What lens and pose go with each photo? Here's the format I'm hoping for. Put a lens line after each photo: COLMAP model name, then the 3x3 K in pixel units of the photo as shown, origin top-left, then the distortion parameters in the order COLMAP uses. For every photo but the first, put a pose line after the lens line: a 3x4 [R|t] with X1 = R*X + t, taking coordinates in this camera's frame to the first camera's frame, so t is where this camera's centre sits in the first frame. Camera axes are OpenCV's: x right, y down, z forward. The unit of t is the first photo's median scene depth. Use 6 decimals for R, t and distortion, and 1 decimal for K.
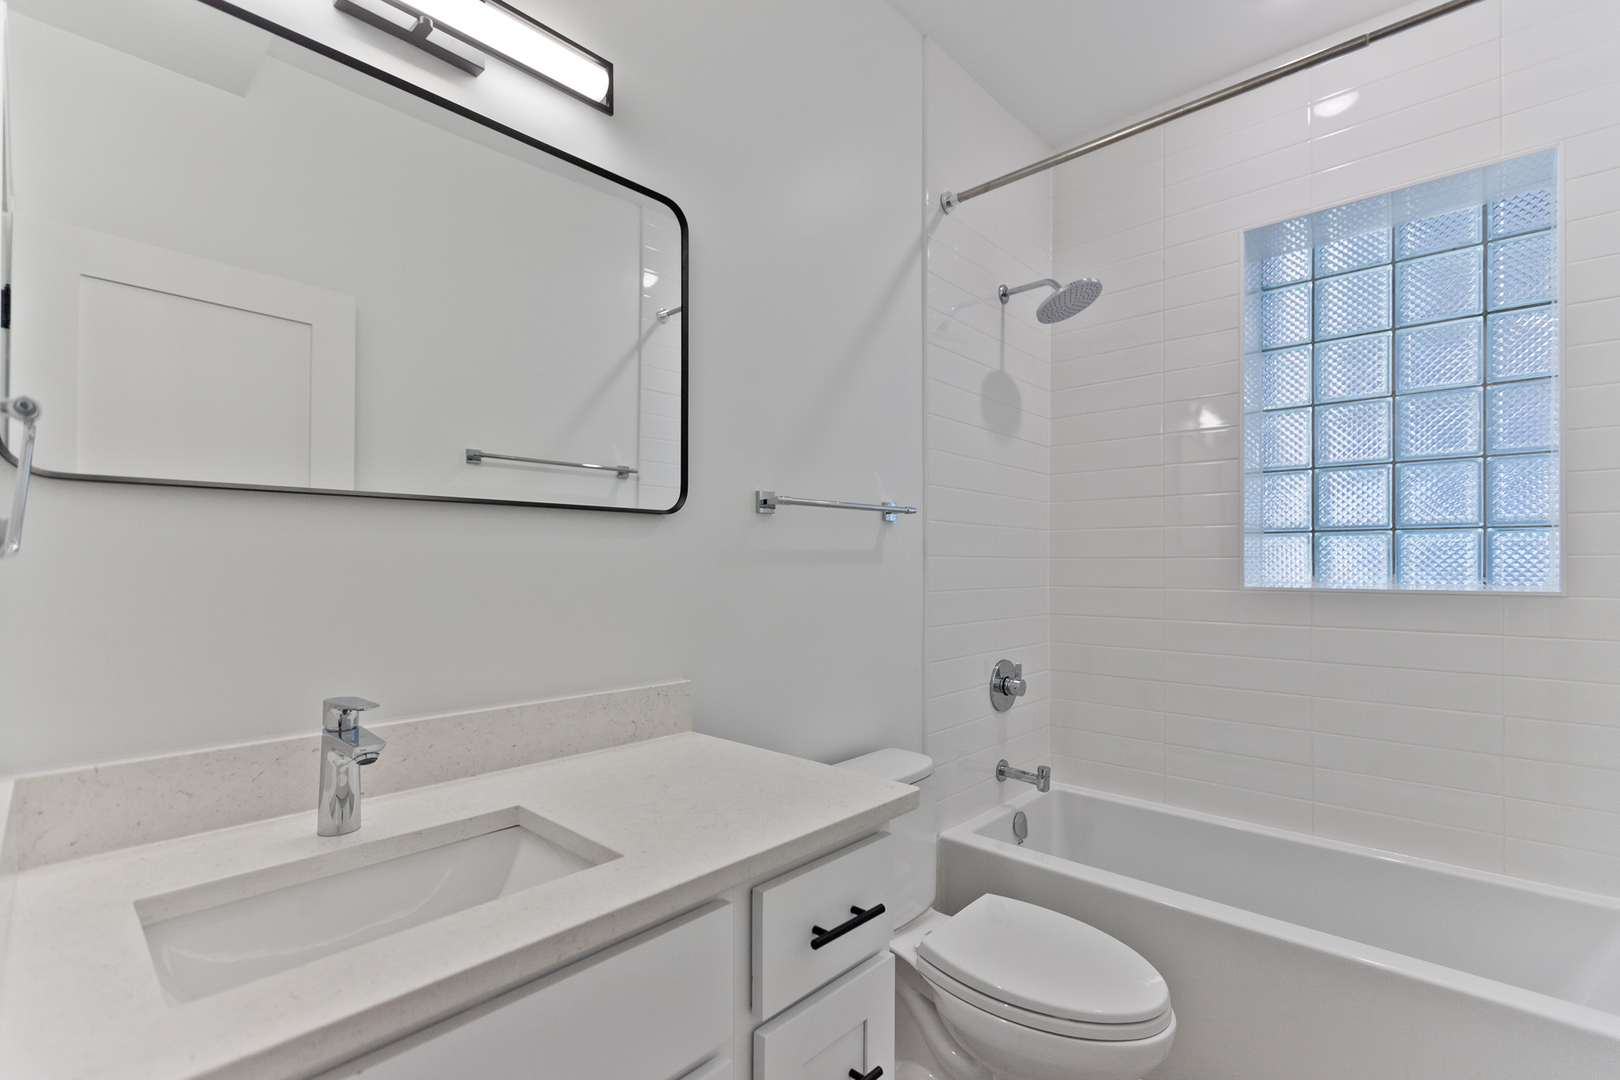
lens RADIAL K [[734.8, 0, 821.9], [0, 734.8, 558.5], [0, 0, 1]] dist [-0.000943, -0.000235]
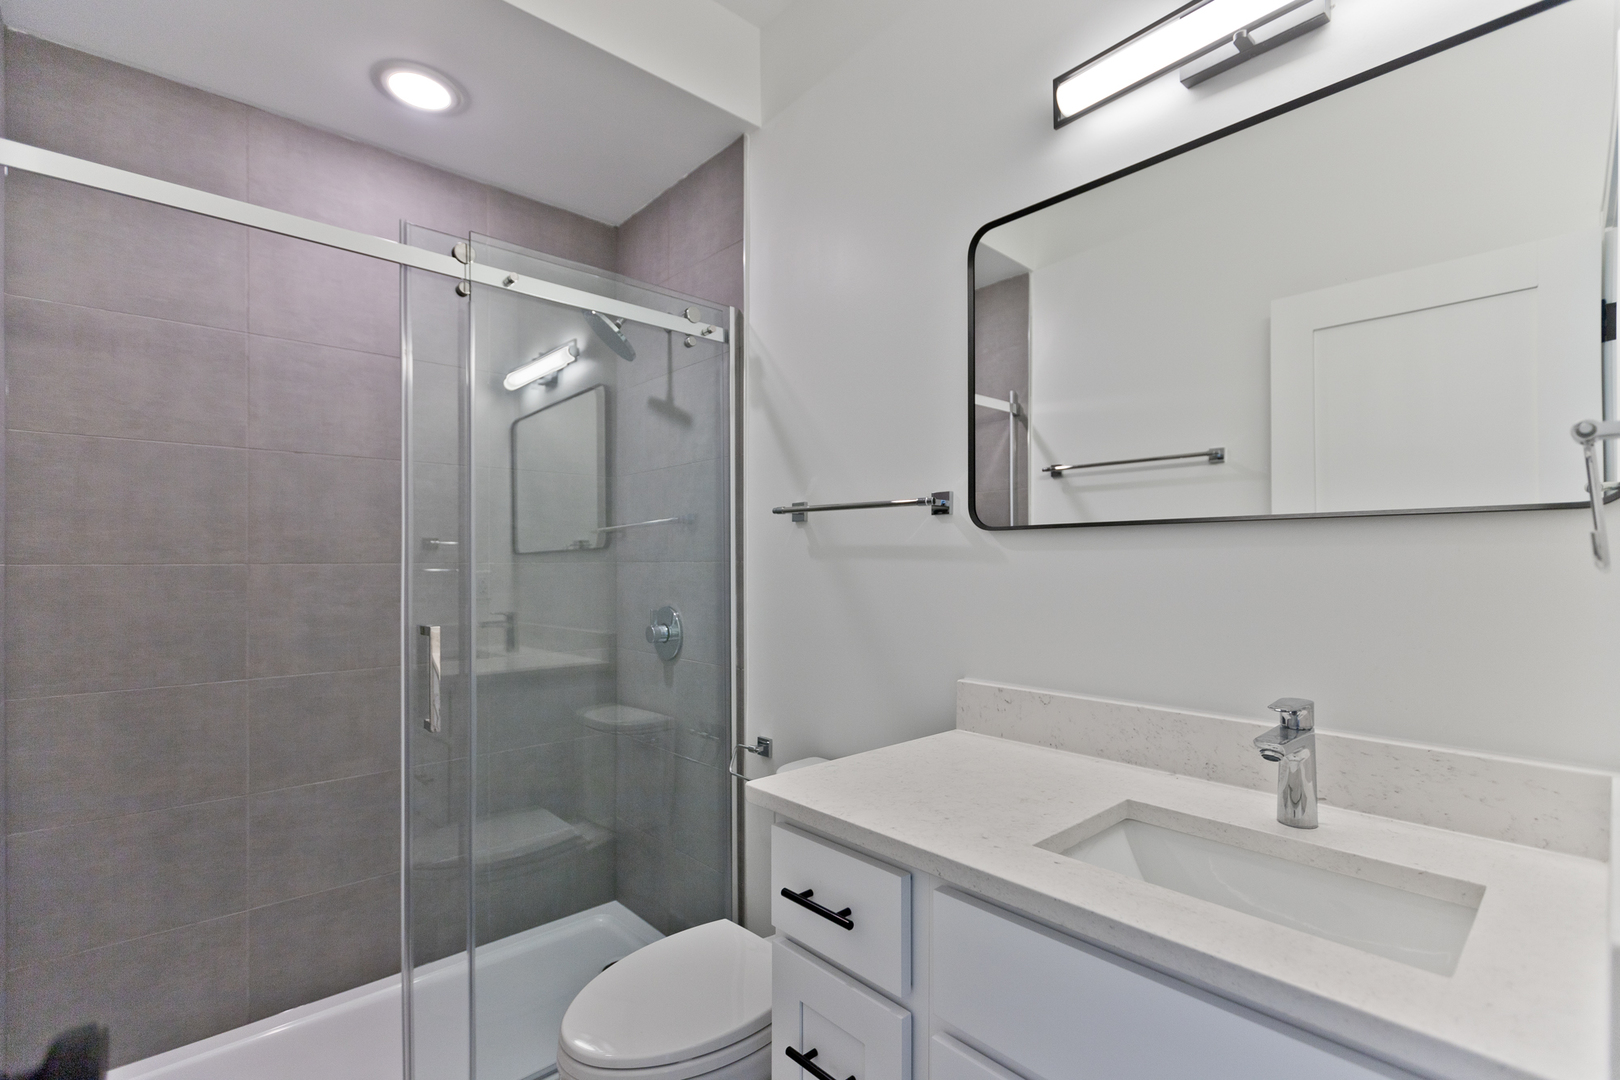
lens RADIAL K [[734.8, 0, 821.9], [0, 734.8, 558.5], [0, 0, 1]] dist [-0.000943, -0.000235]
pose [[-0.068928, -0.006492, -0.997601, 0.645917], [0.006339, 0.999956, -0.006946, 0.004909], [0.997602, -0.006803, -0.068884, 0.644484]]
